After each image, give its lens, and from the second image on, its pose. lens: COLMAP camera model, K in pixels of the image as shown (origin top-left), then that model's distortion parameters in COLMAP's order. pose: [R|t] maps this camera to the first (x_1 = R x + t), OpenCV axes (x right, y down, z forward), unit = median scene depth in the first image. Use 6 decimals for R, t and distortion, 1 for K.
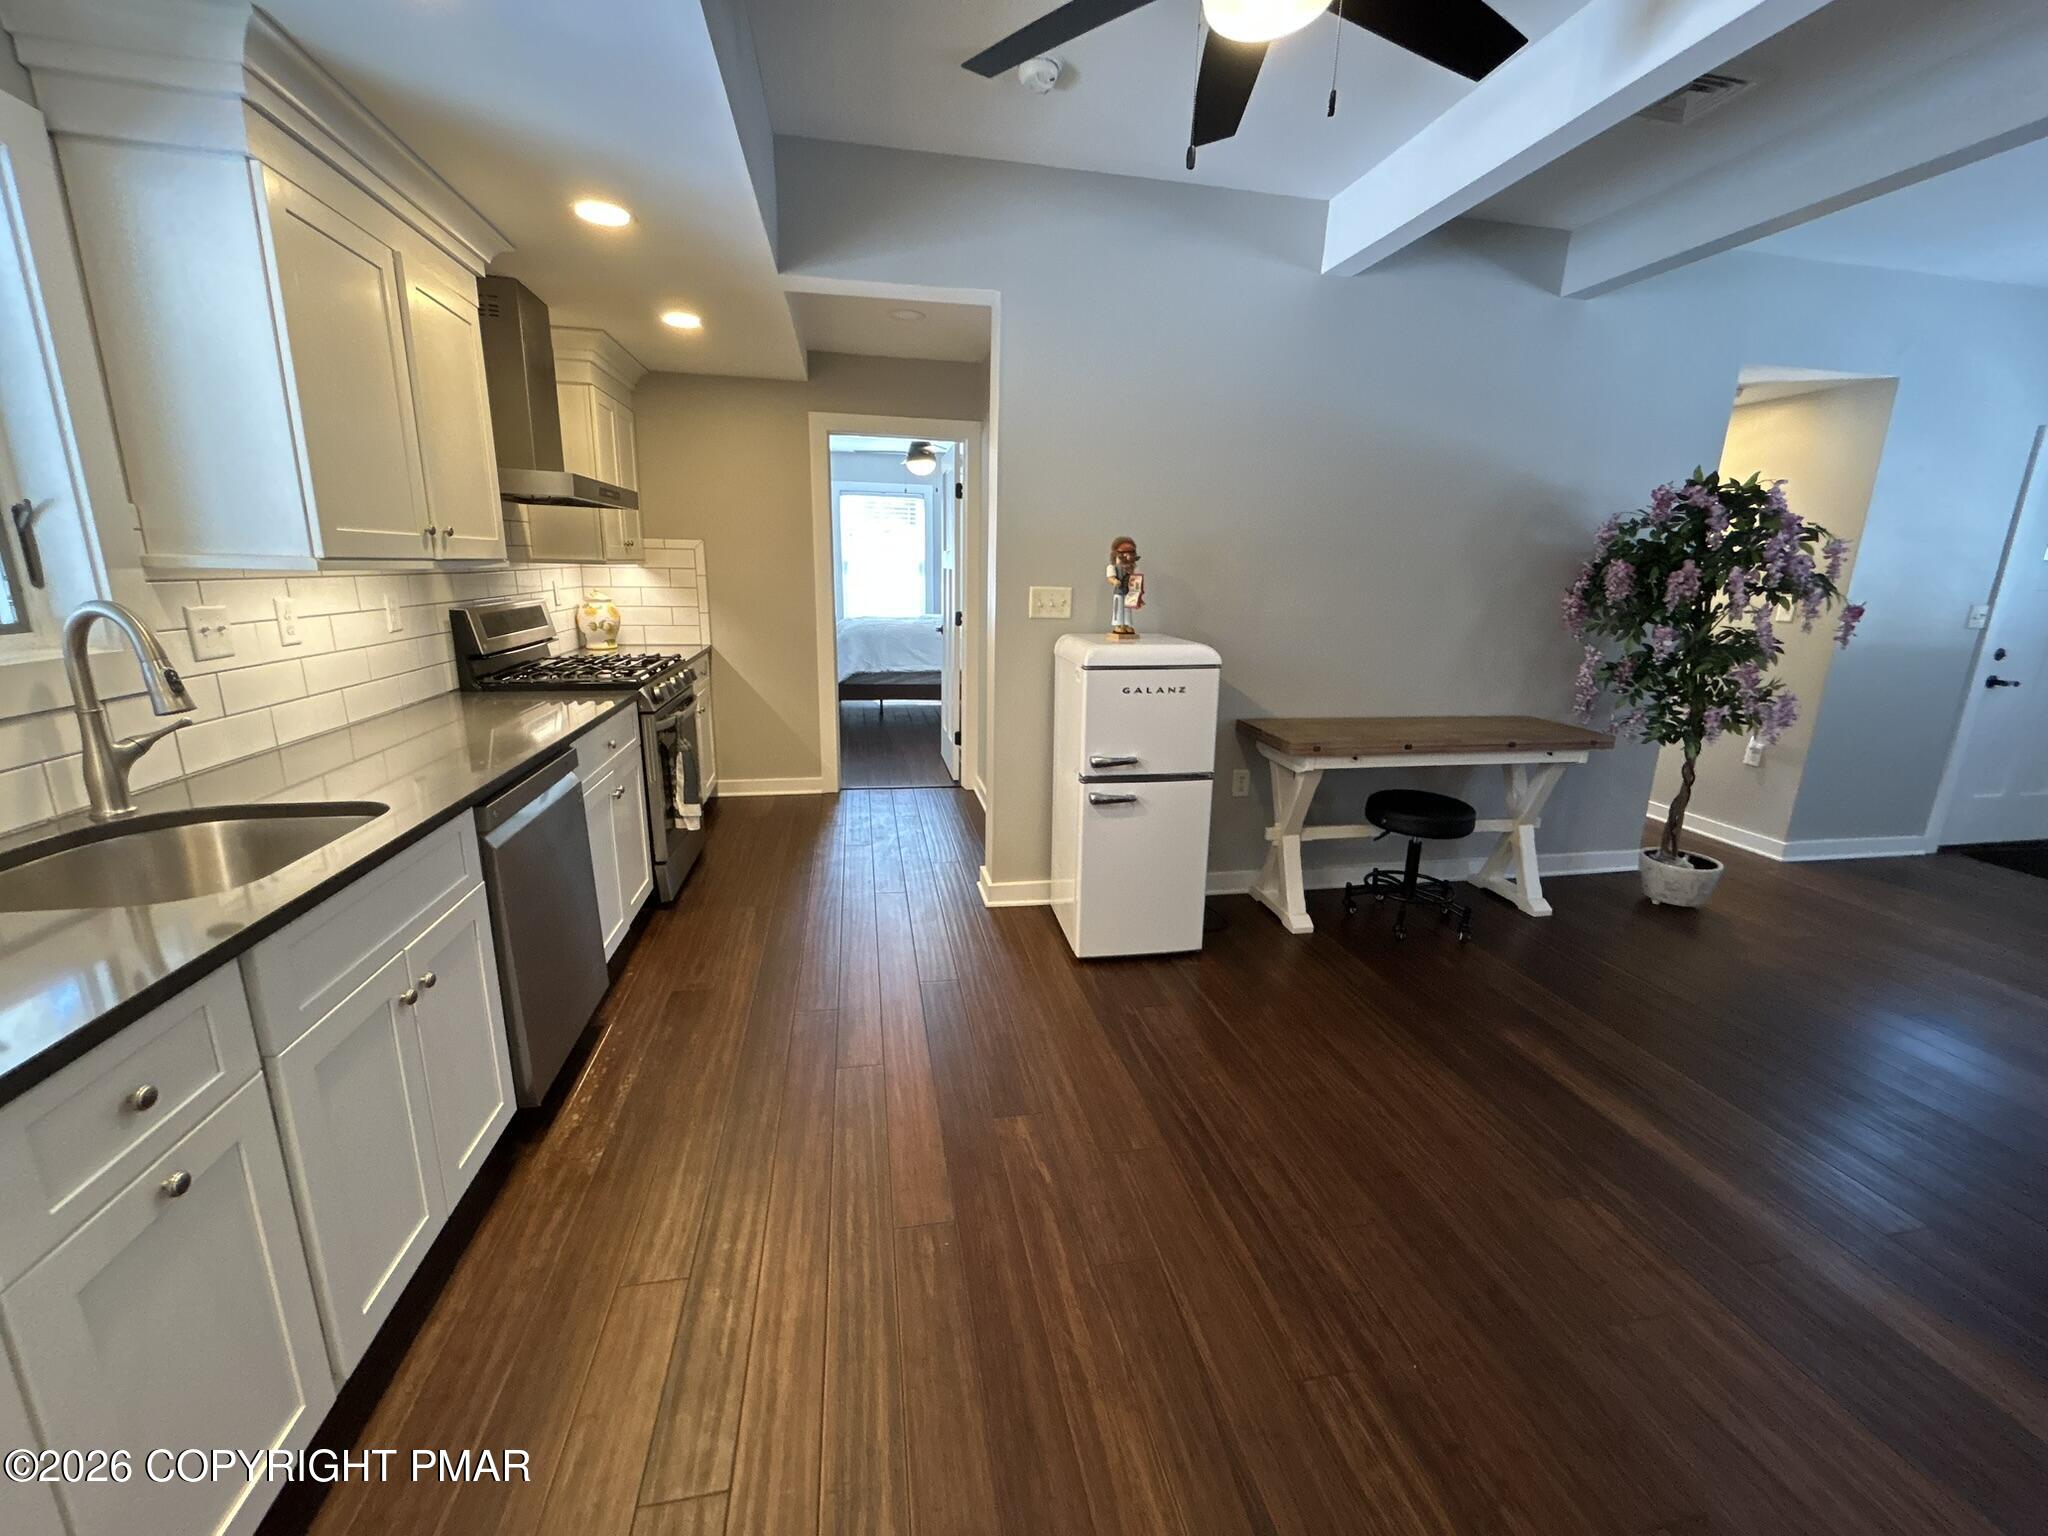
lens RADIAL K [[829.9, 0, 1024.6], [0, 829.9, 769.7], [0, 0, 1]] dist [0.001523, -0.000282]
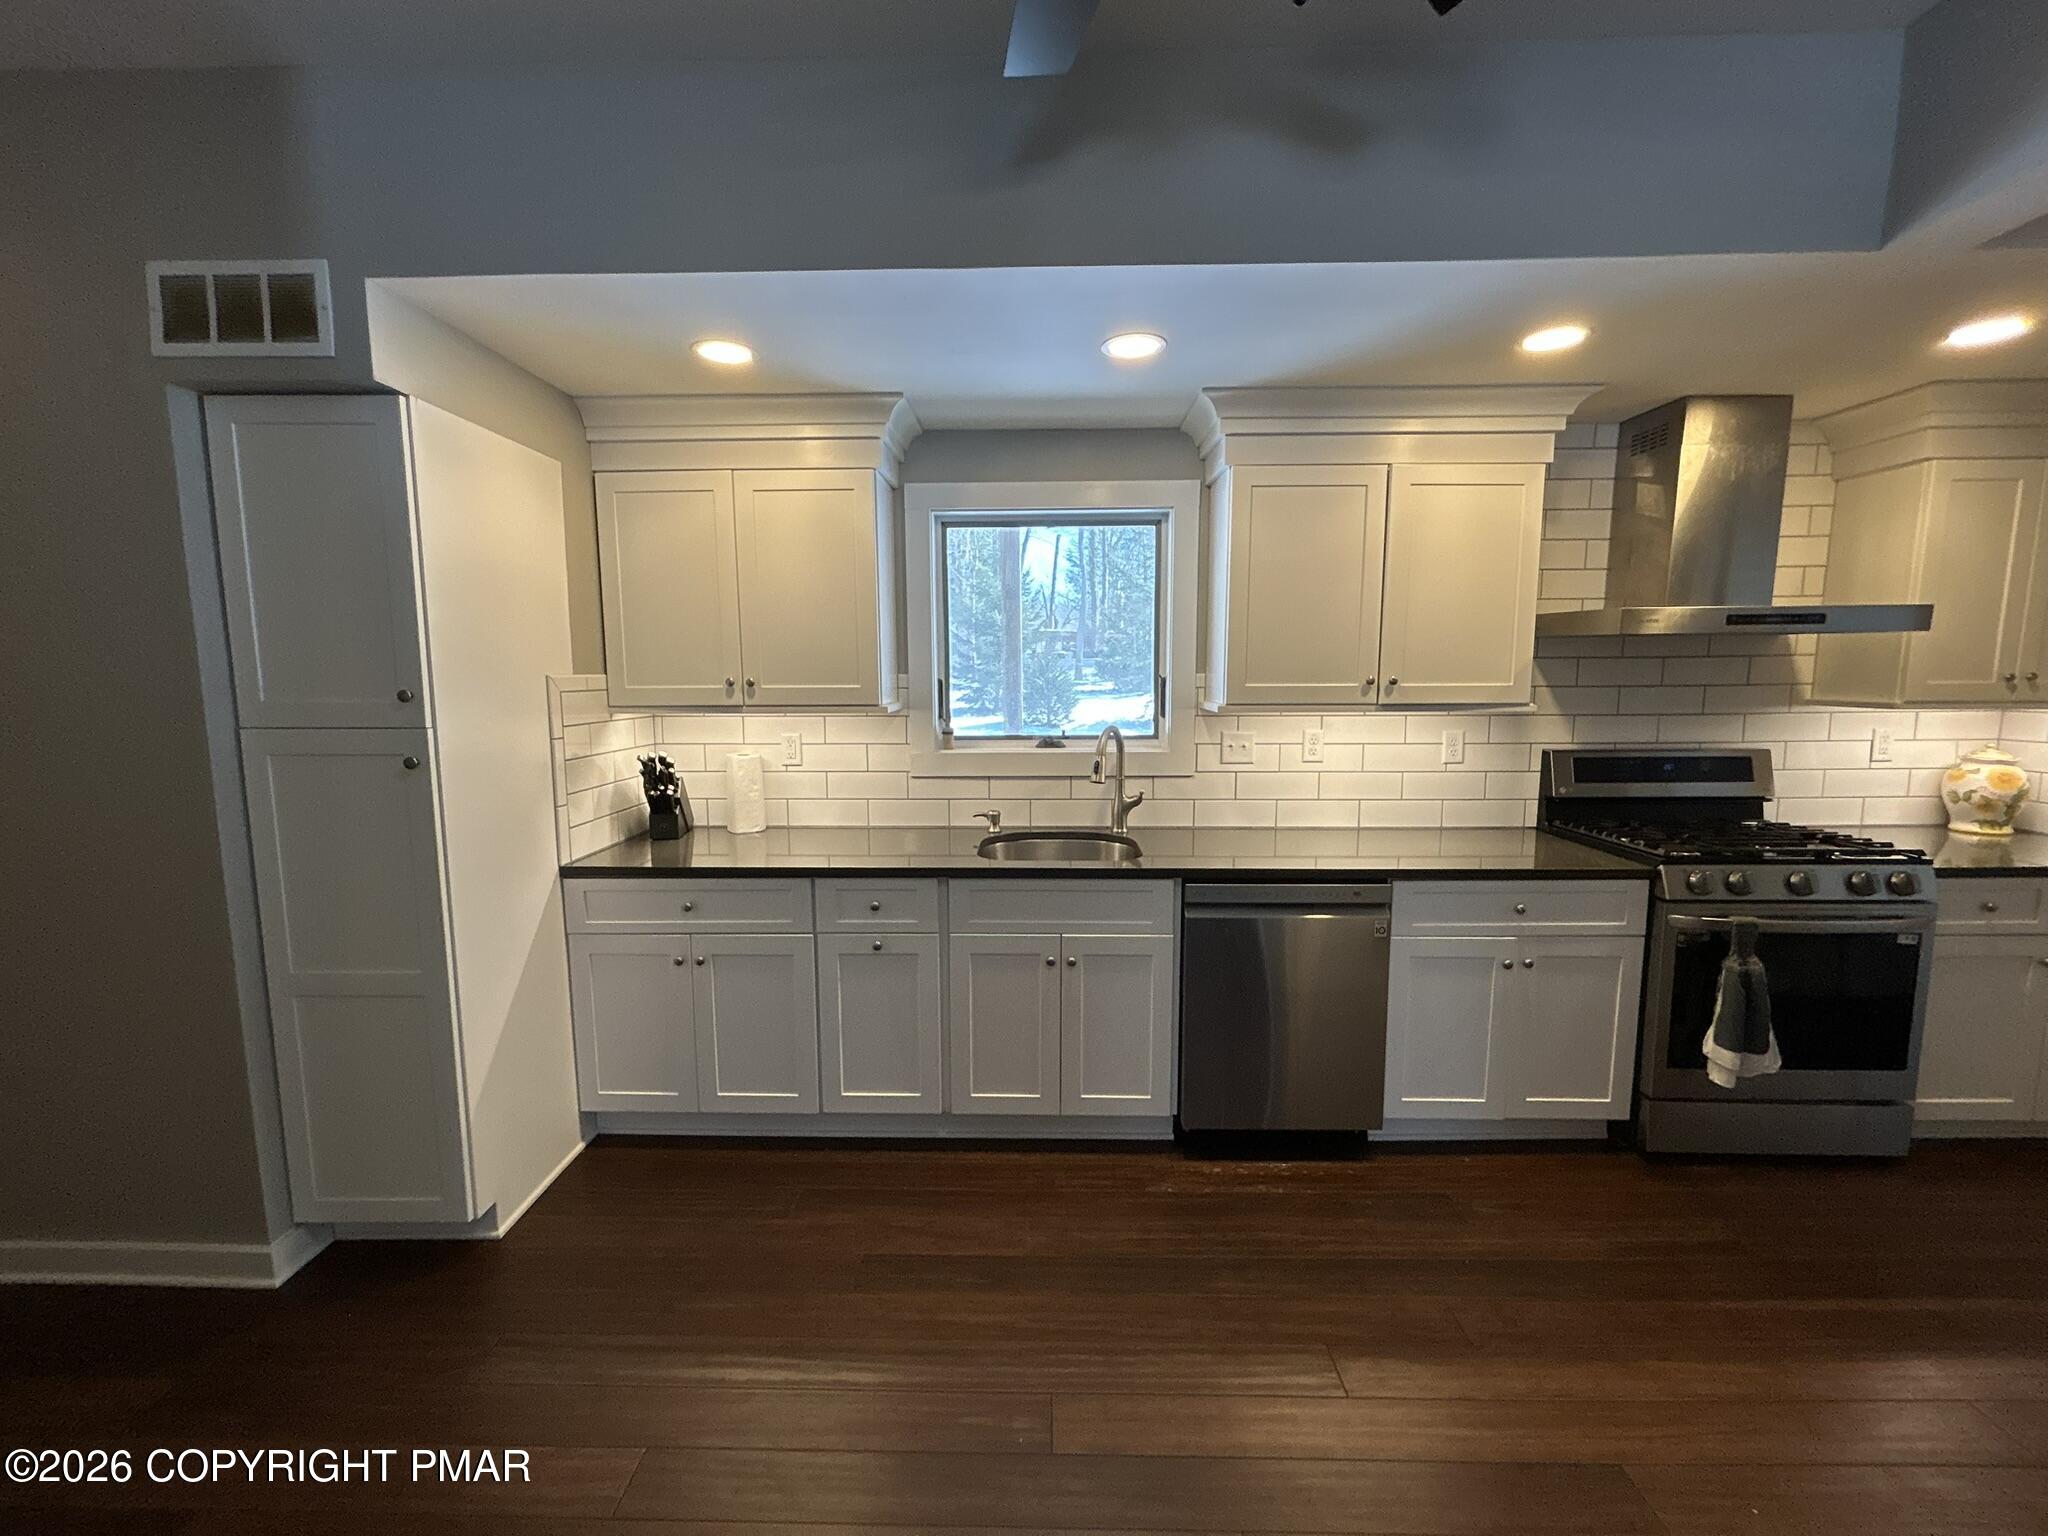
lens RADIAL K [[829.9, 0, 1024.6], [0, 829.9, 769.7], [0, 0, 1]] dist [0.001523, -0.000282]
pose [[-0.213509, 0.091962, -0.972603, 0.382247], [-0.235140, 0.961455, 0.142527, -0.143898], [0.948221, 0.259128, -0.183655, 0.512848]]
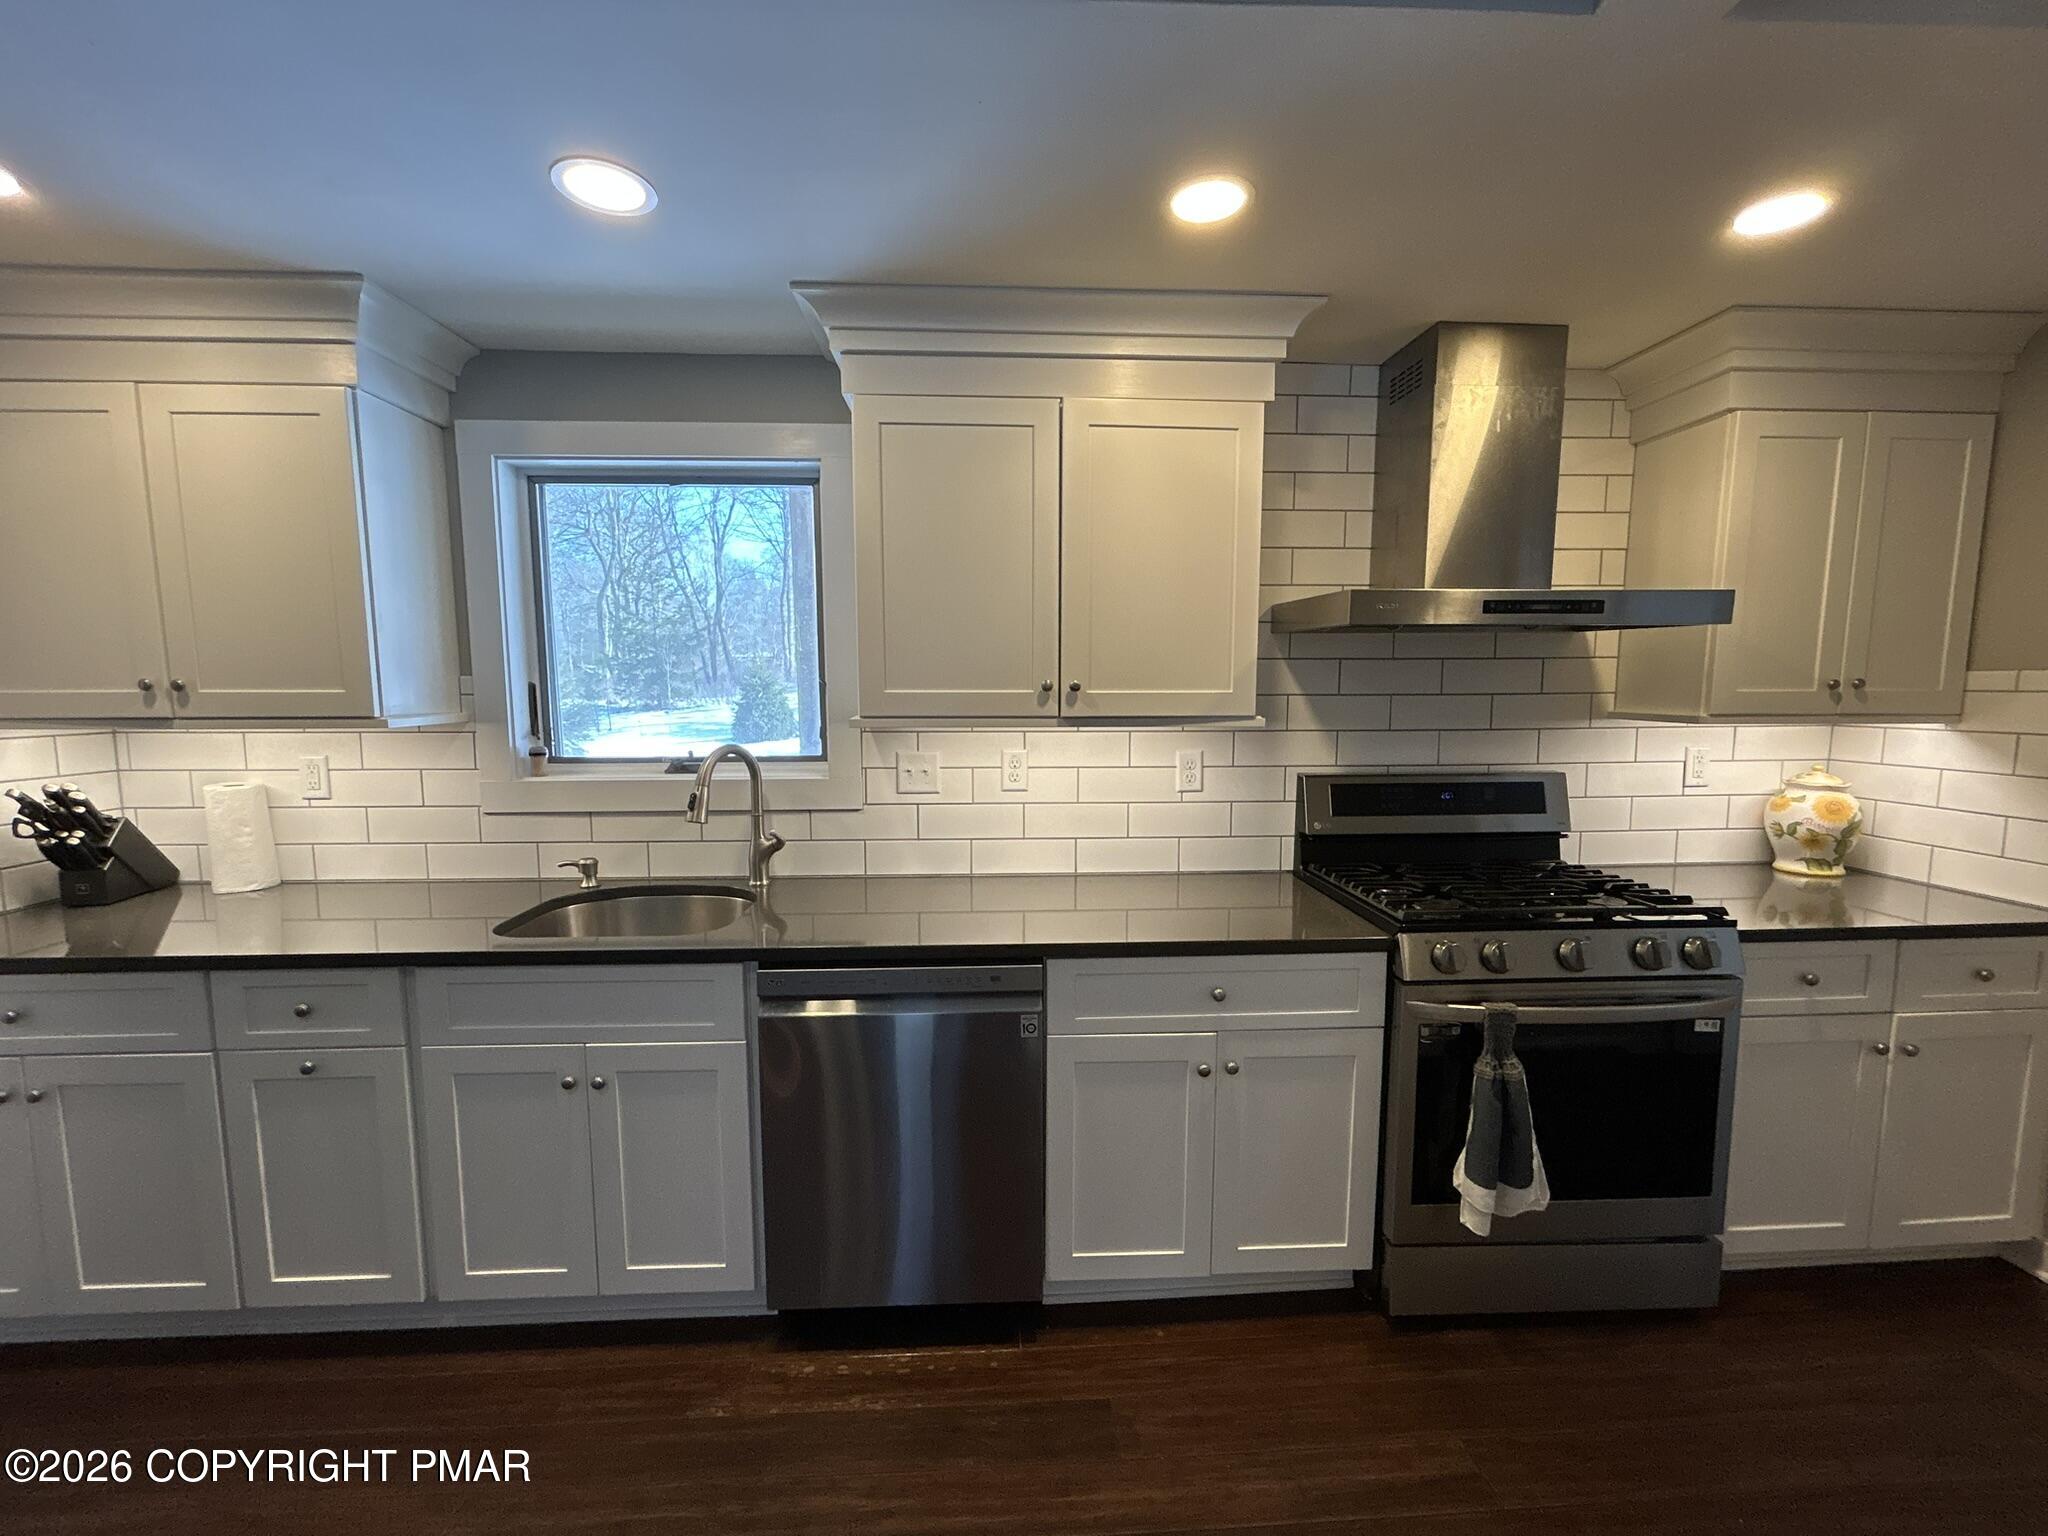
lens RADIAL K [[828.5, 0, 1025.7], [0, 828.5, 772.0], [0, 0, 1]] dist [-0.000705, 0.000034]
pose [[-0.143829, 0.080073, -0.986358, 0.126795], [-0.240084, 0.964120, 0.113277, -0.194346], [0.960038, 0.253101, -0.119444, 0.730932]]
